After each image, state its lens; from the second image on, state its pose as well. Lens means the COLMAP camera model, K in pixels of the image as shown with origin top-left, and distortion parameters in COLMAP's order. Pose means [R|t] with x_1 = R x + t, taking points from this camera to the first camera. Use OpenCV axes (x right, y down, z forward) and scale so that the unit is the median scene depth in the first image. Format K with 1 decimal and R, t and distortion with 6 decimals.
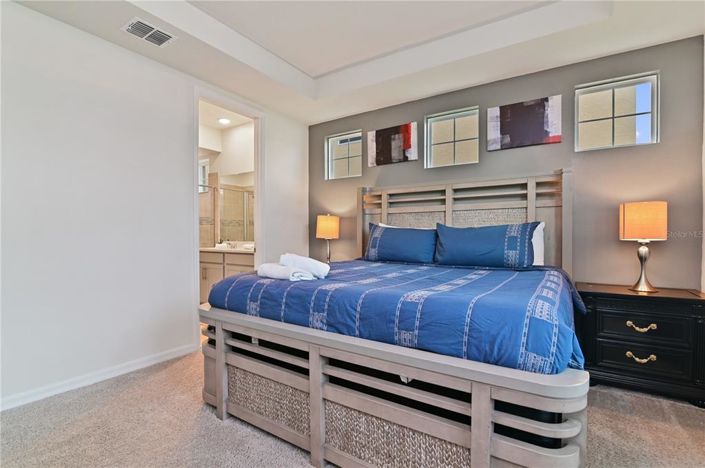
lens RADIAL K [[331.8, 0, 352.3], [0, 331.8, 238.9], [0, 0, 1]] dist [-0.024738, 0.002137]
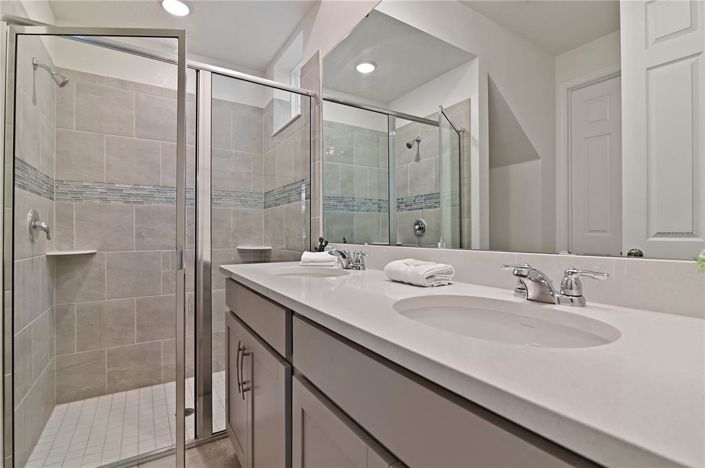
lens RADIAL K [[331.8, 0, 353.5], [0, 331.8, 236.3], [0, 0, 1]] dist [-0.024738, 0.002137]
pose [[0.908558, -0.001797, -0.417754, -0.233410], [-0.004498, 0.999891, -0.014084, 0.003913], [0.417734, 0.014676, 0.908451, 0.721205]]
